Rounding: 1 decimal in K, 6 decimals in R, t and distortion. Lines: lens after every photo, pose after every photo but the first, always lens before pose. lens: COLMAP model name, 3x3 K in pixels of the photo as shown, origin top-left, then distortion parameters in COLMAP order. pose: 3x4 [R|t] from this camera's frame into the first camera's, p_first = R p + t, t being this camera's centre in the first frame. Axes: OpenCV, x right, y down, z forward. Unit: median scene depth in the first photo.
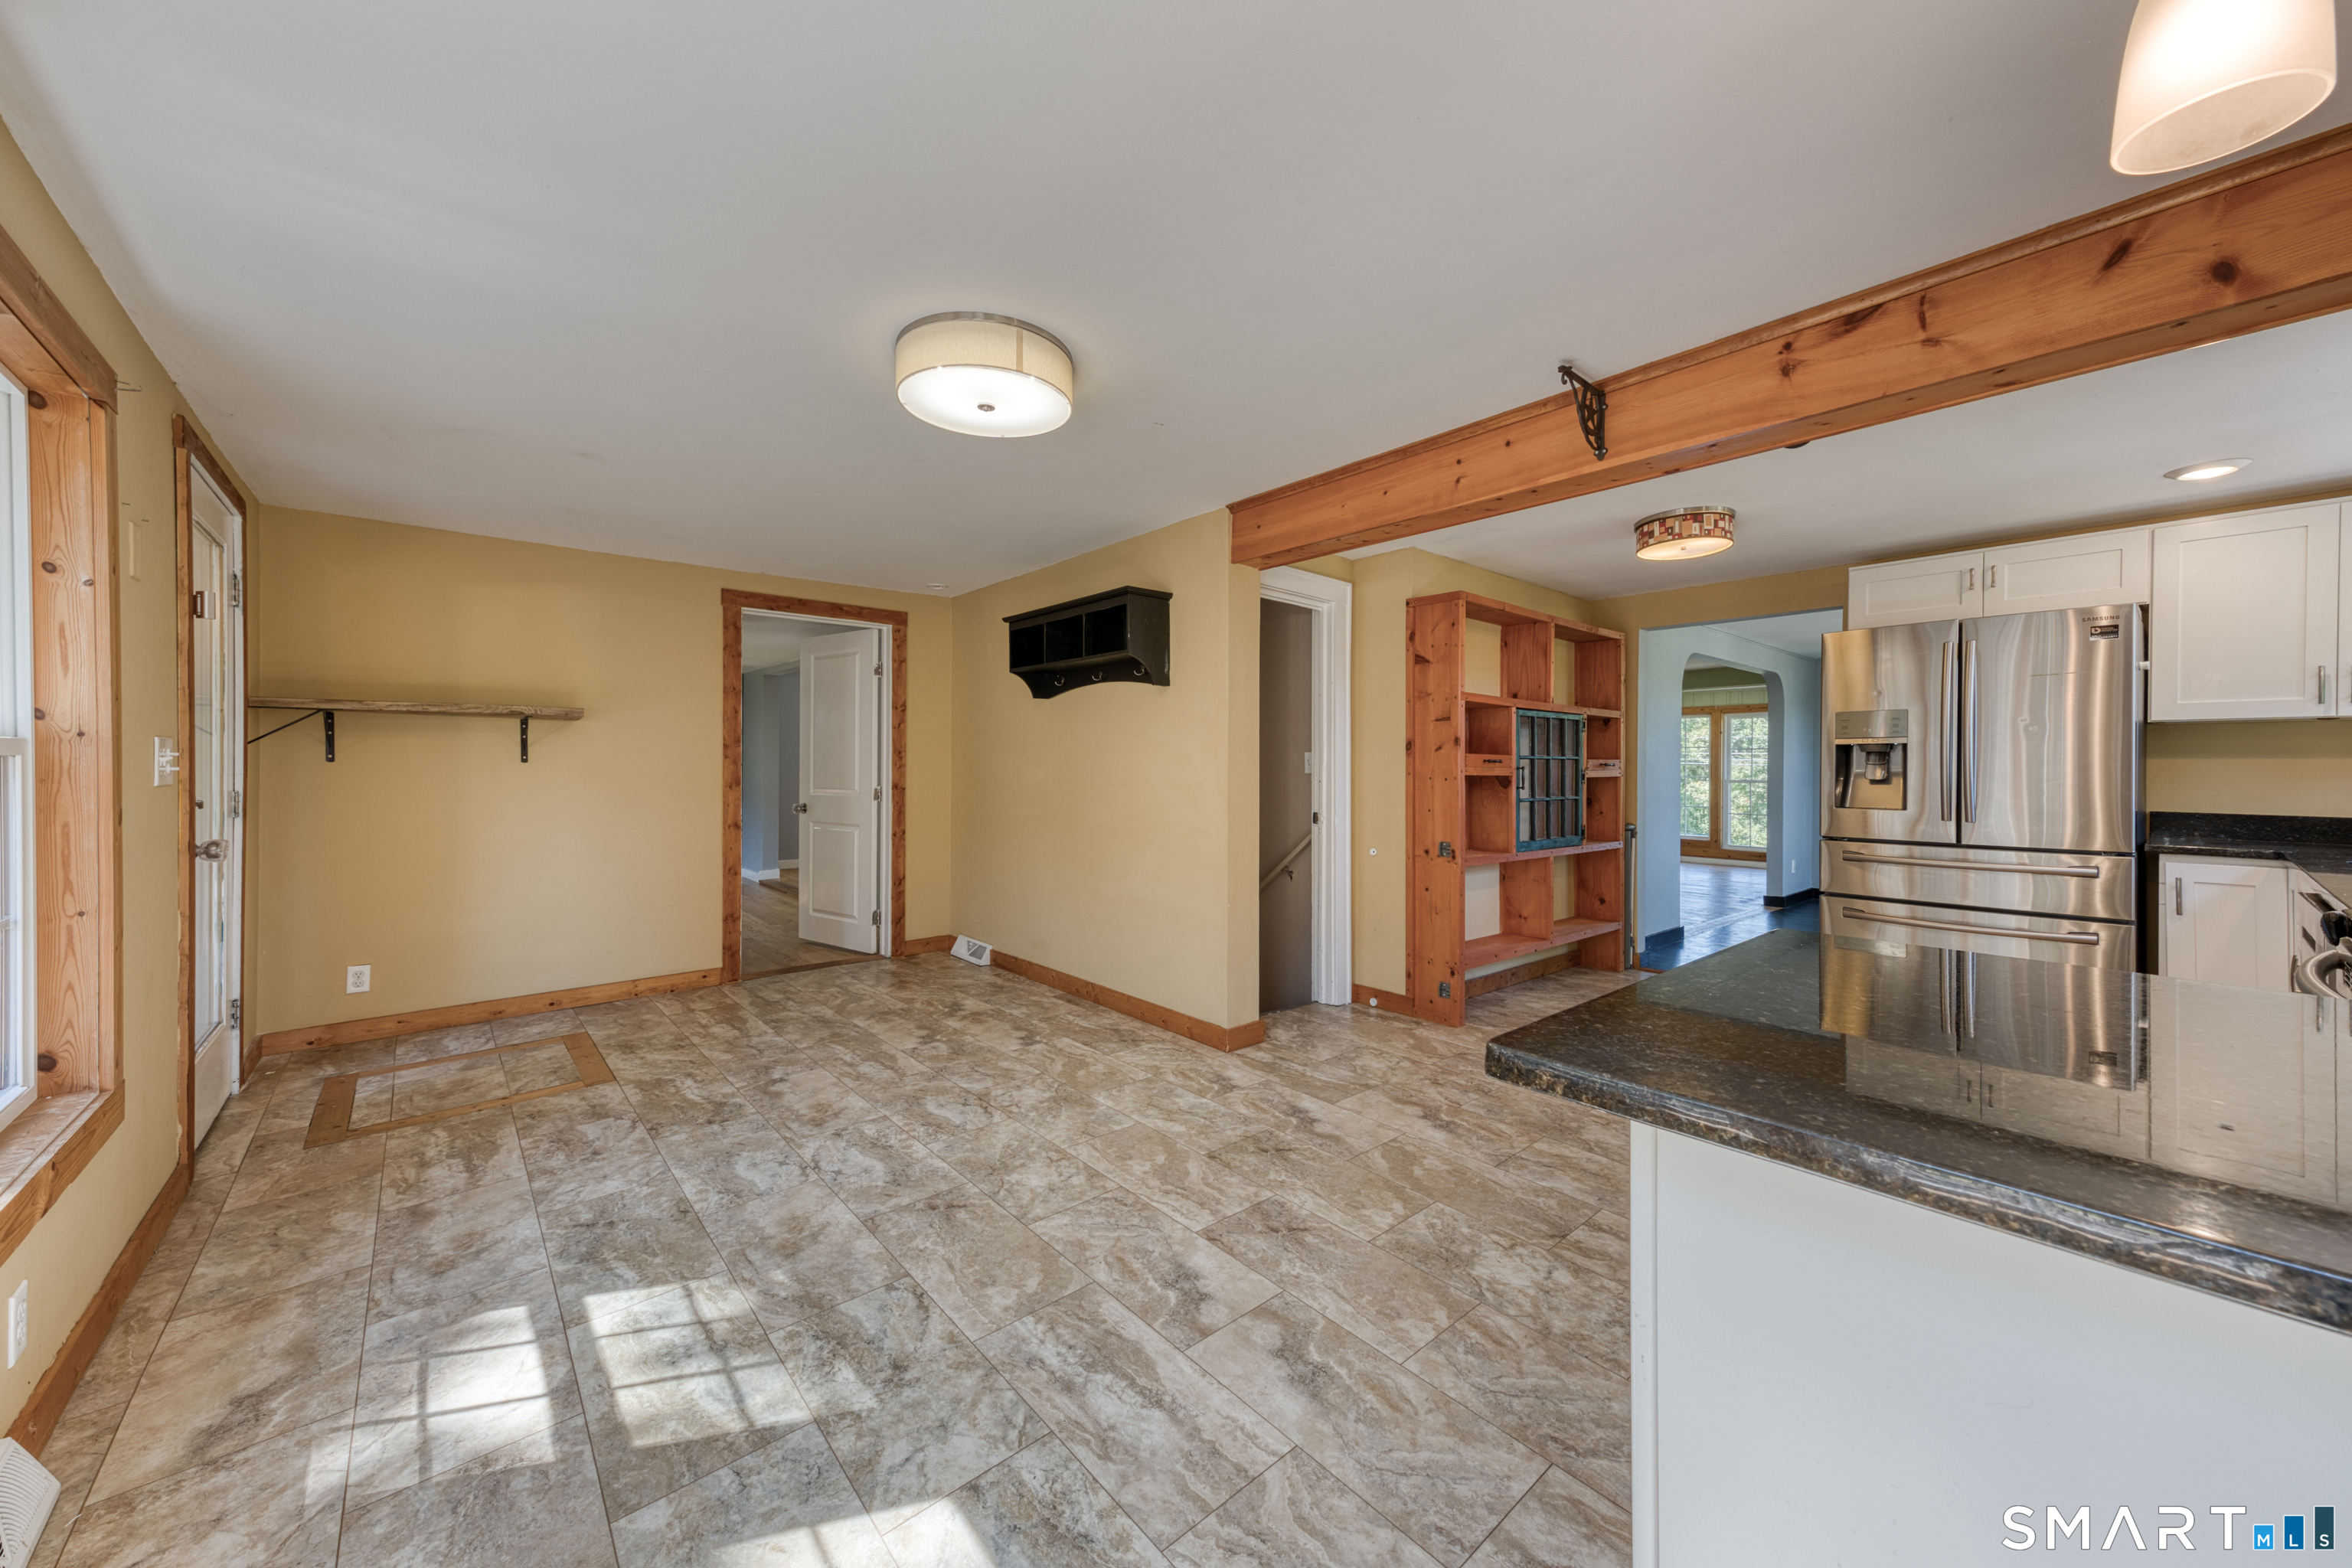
lens RADIAL K [[846.4, 0, 1216.2], [0, 846.4, 777.9], [0, 0, 1]] dist [0.026061, 0.000151]
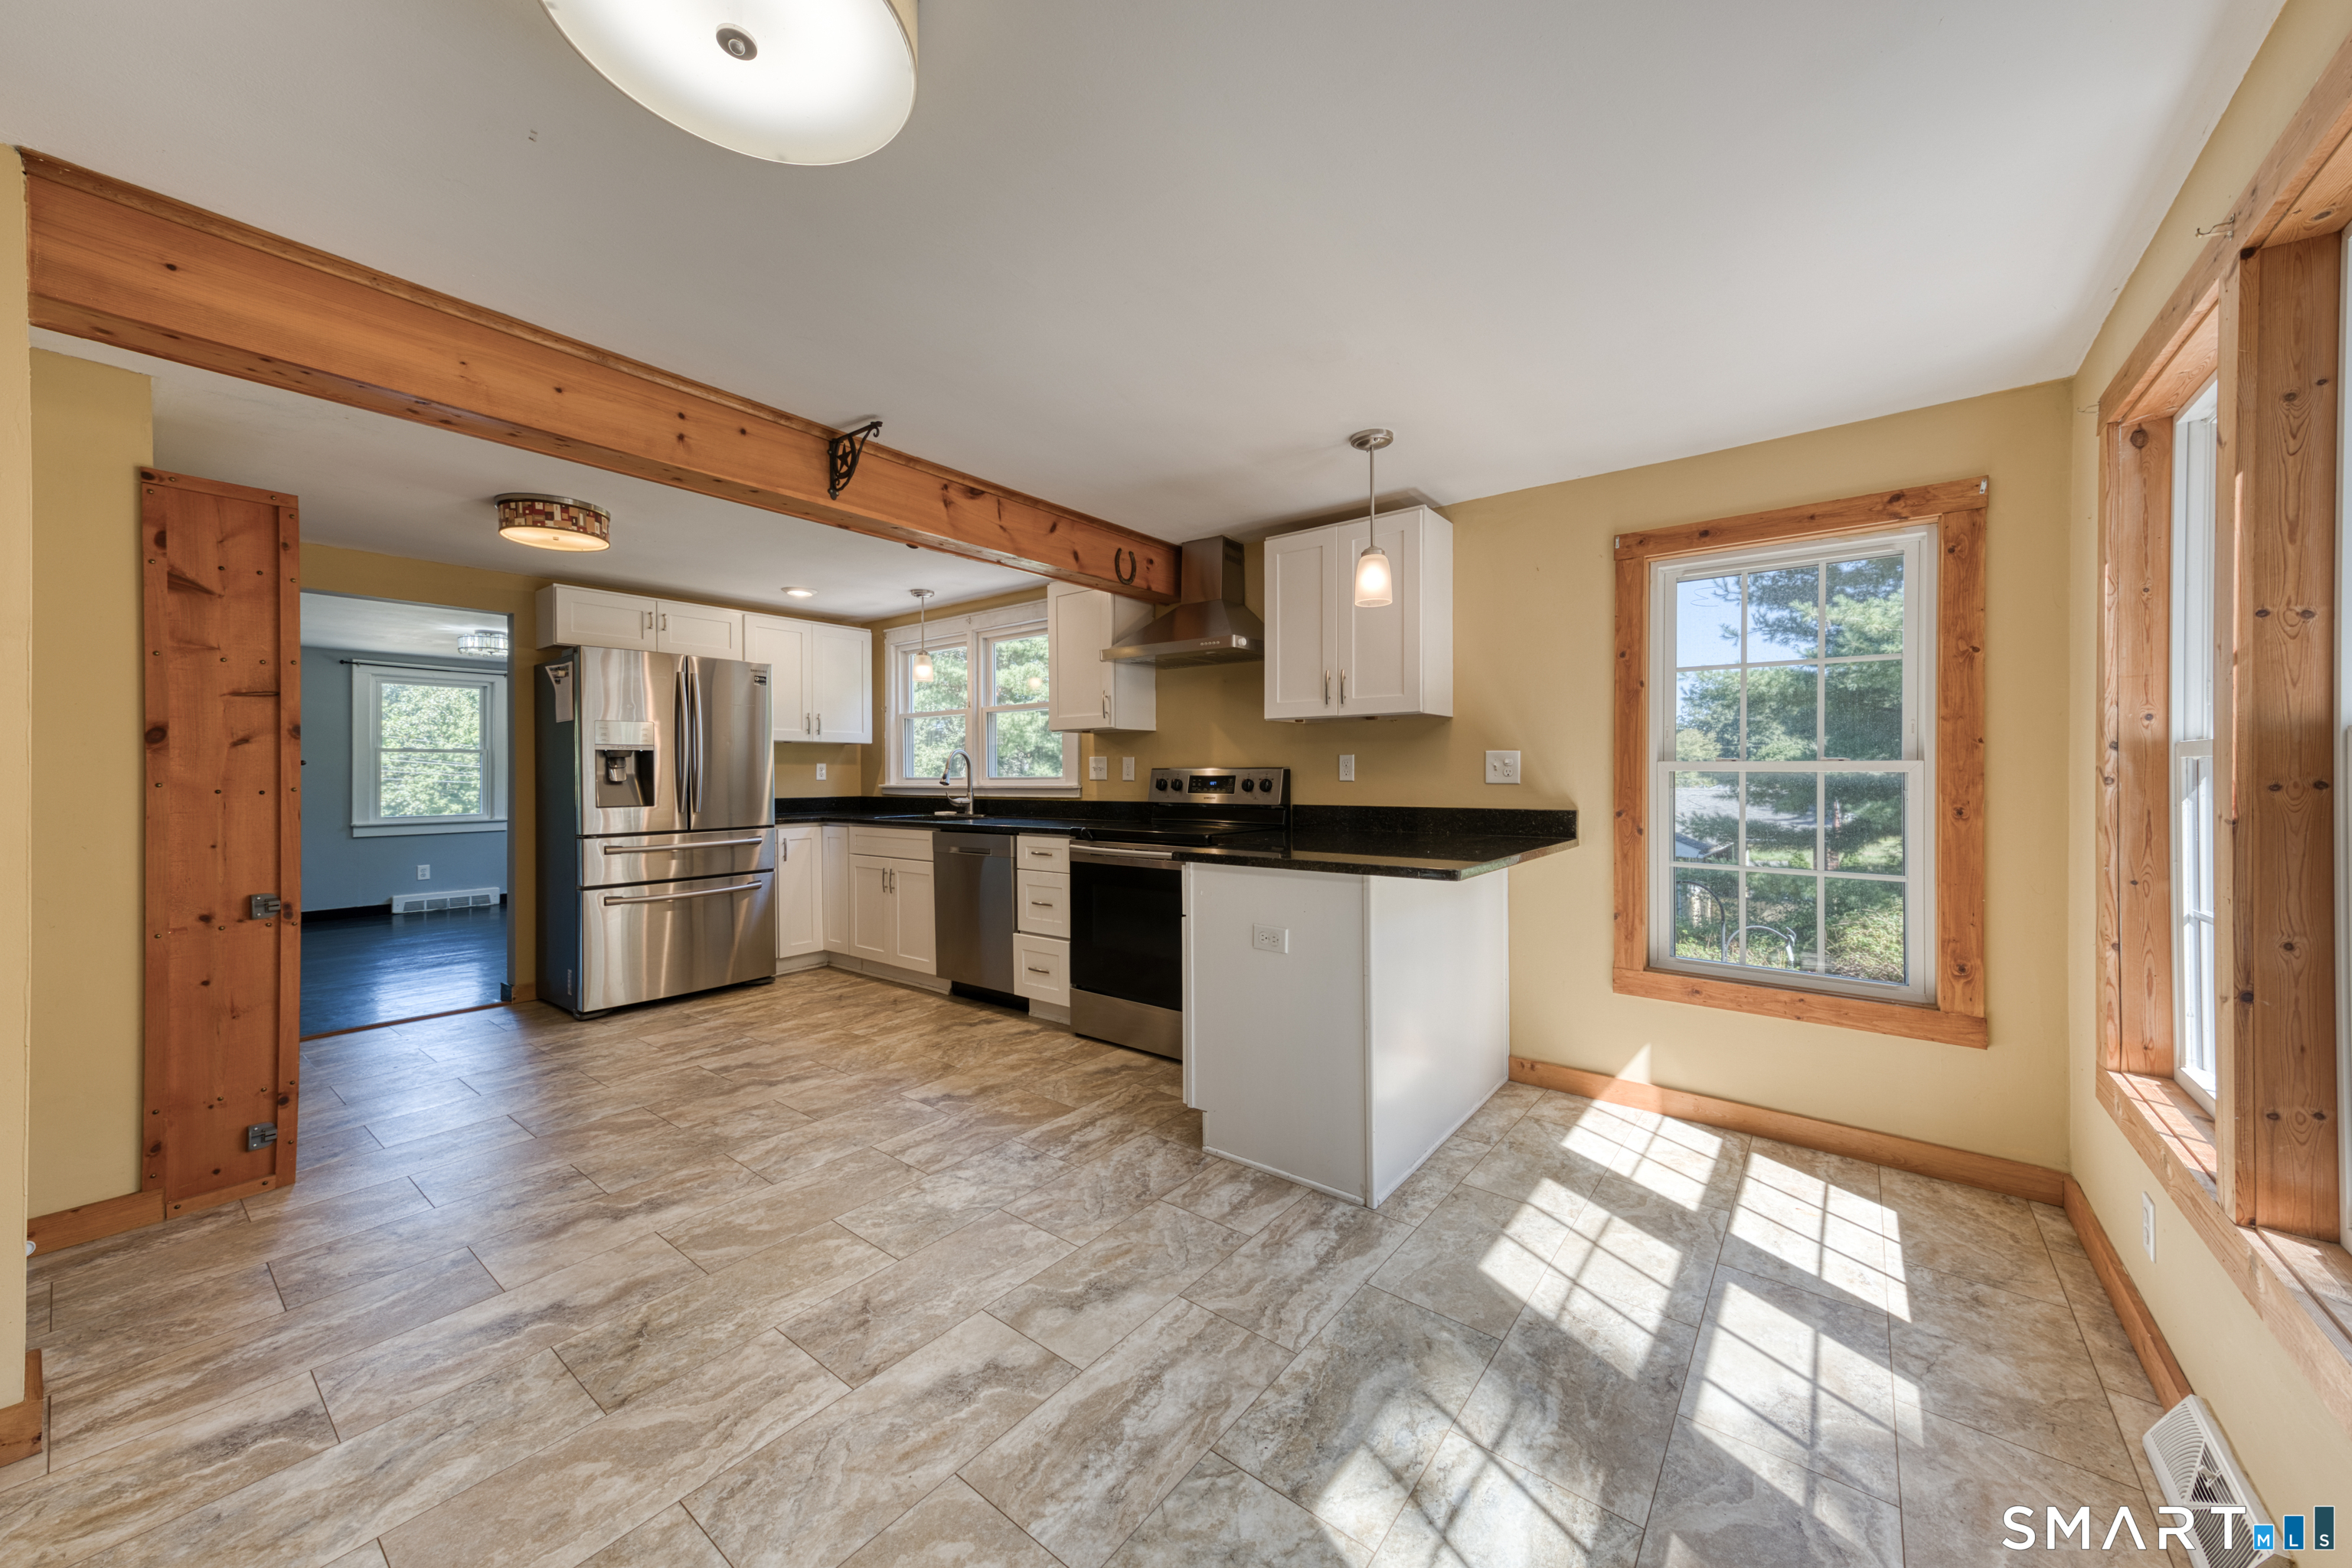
lens RADIAL K [[846.4, 0, 1131.7], [0, 846.4, 769.4], [0, 0, 1]] dist [0.026061, 0.000151]
pose [[-0.128289, -0.001220, 0.991736, -0.634191], [0.016662, 0.999855, 0.003386, -0.008735], [-0.991597, 0.016959, -0.128251, 0.664263]]
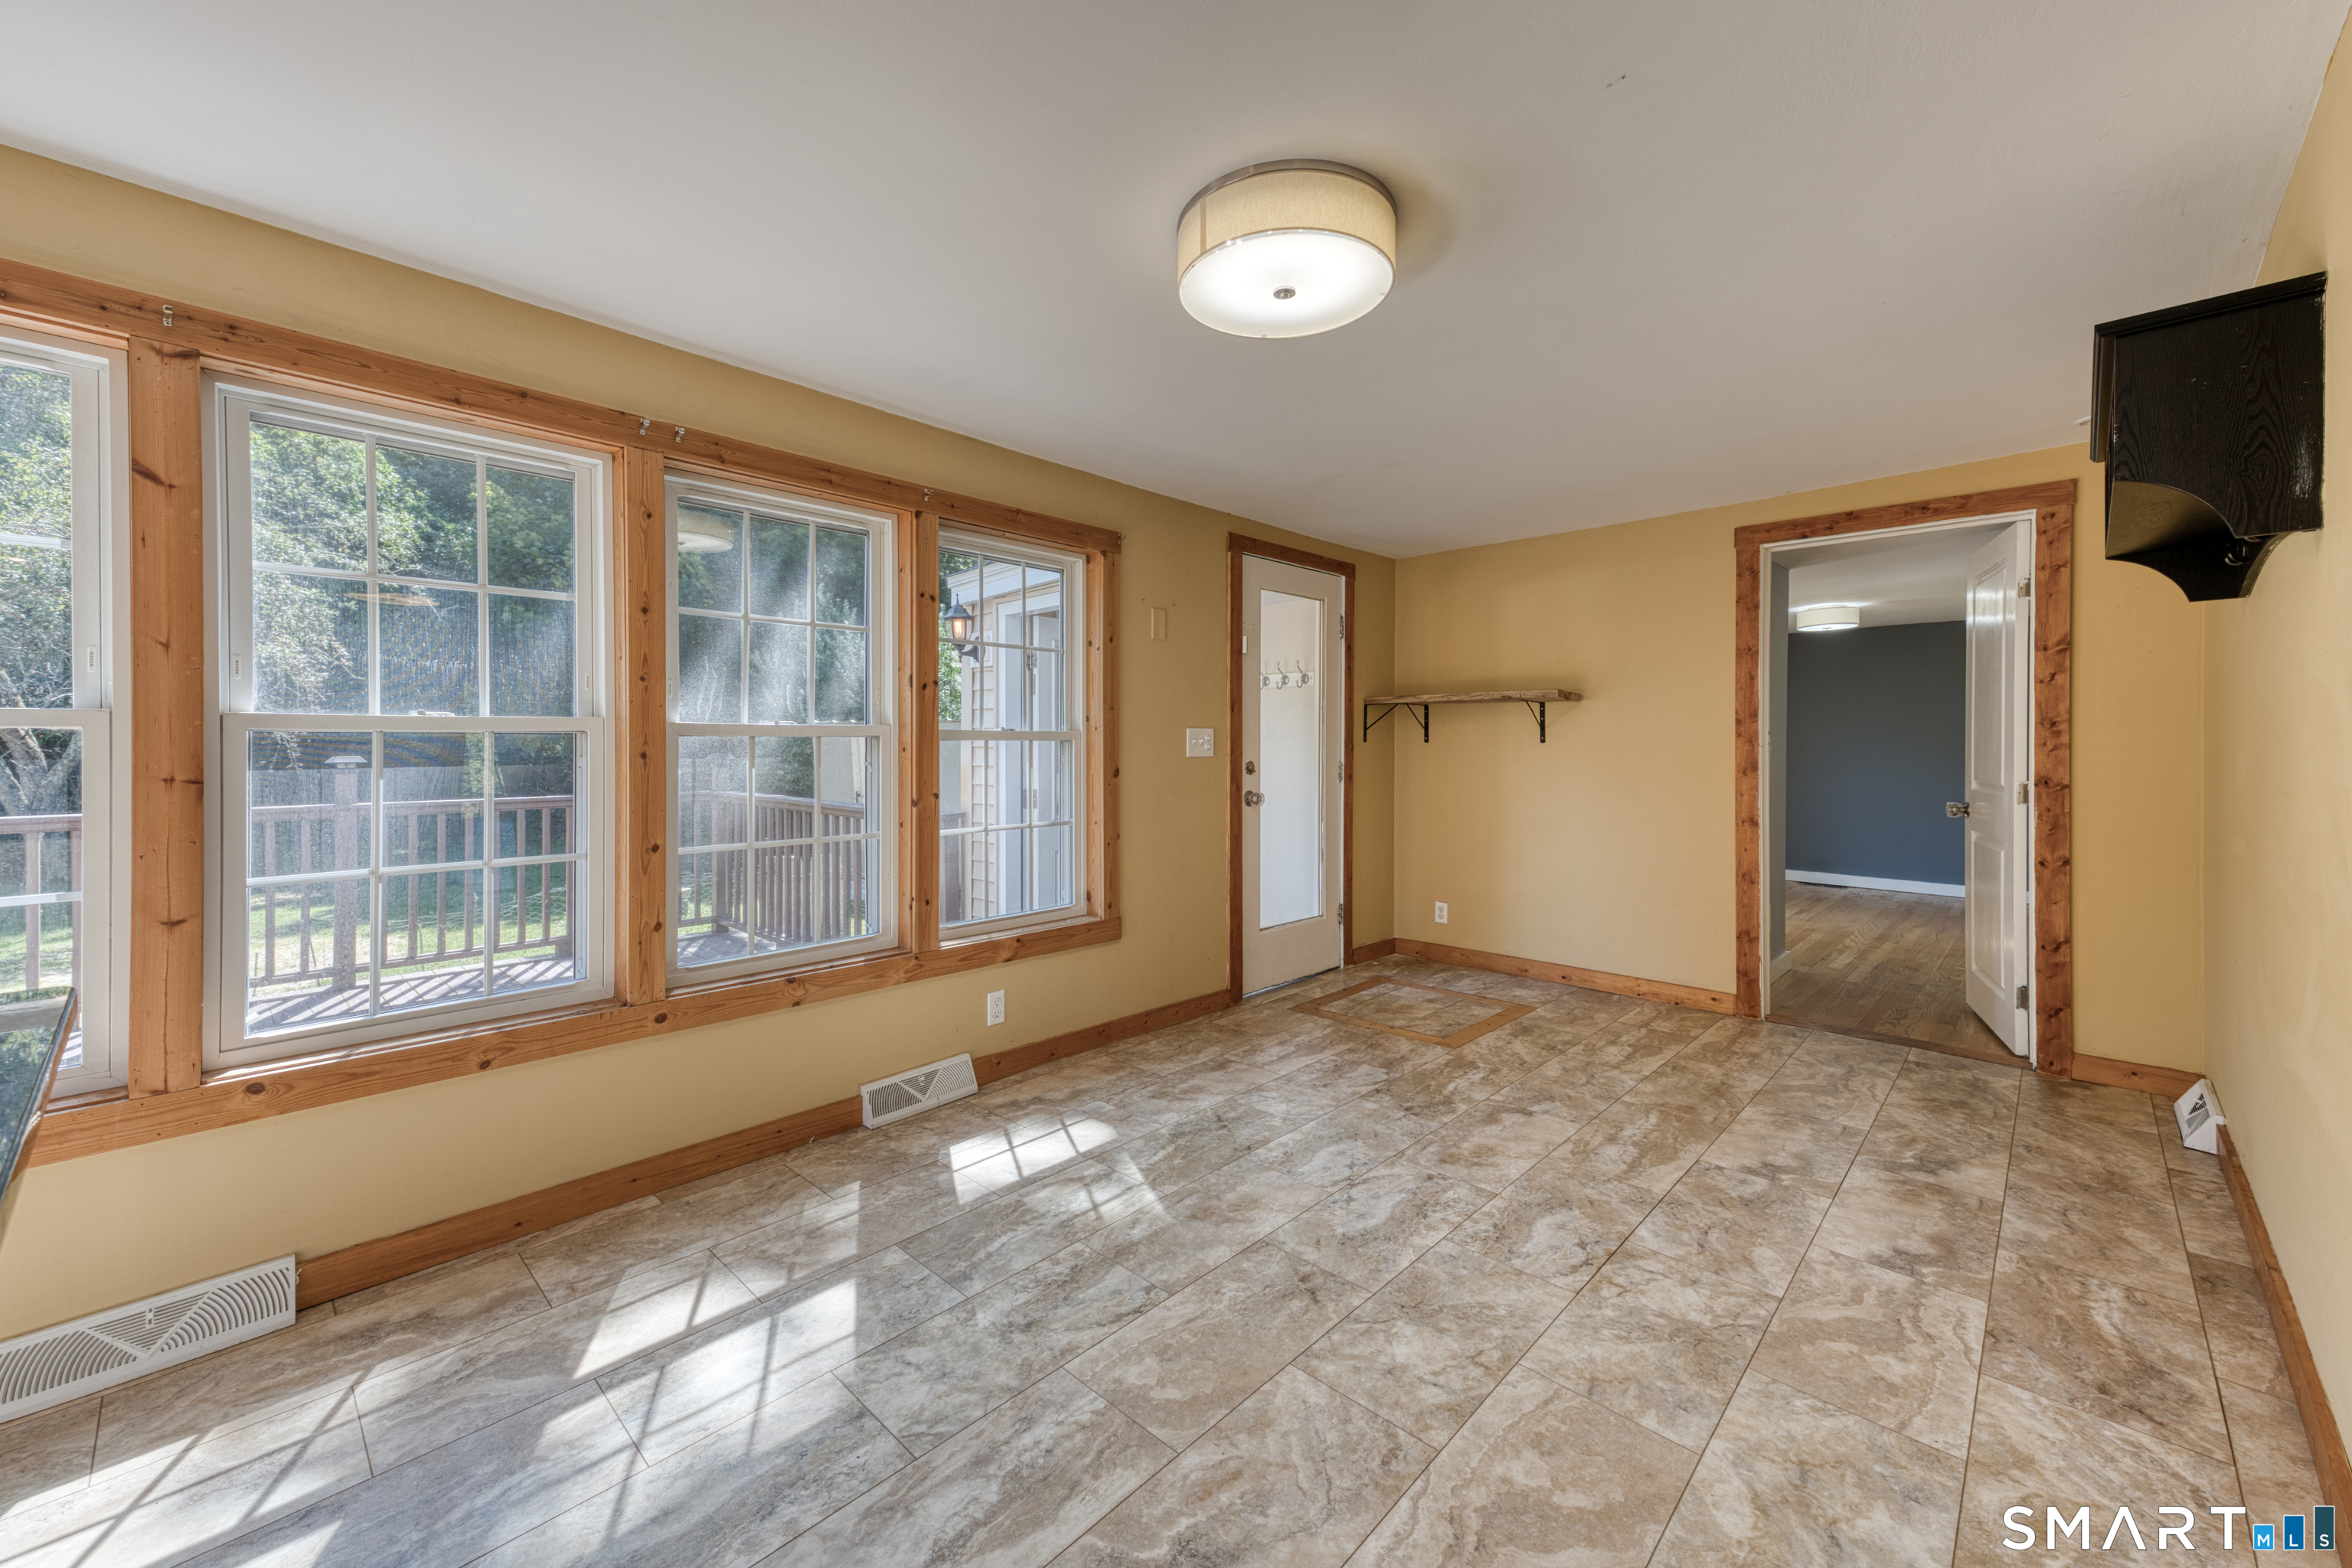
lens RADIAL K [[926.5, 0, 1150.0], [0, 926.5, 744.7], [0, 0, 1]] dist [0.025927, -0.000376]
pose [[0.057493, 0.001585, -0.998345, 0.463708], [-0.018836, 0.999822, 0.000502, -0.009154], [0.998168, 0.018776, 0.057512, 0.652494]]
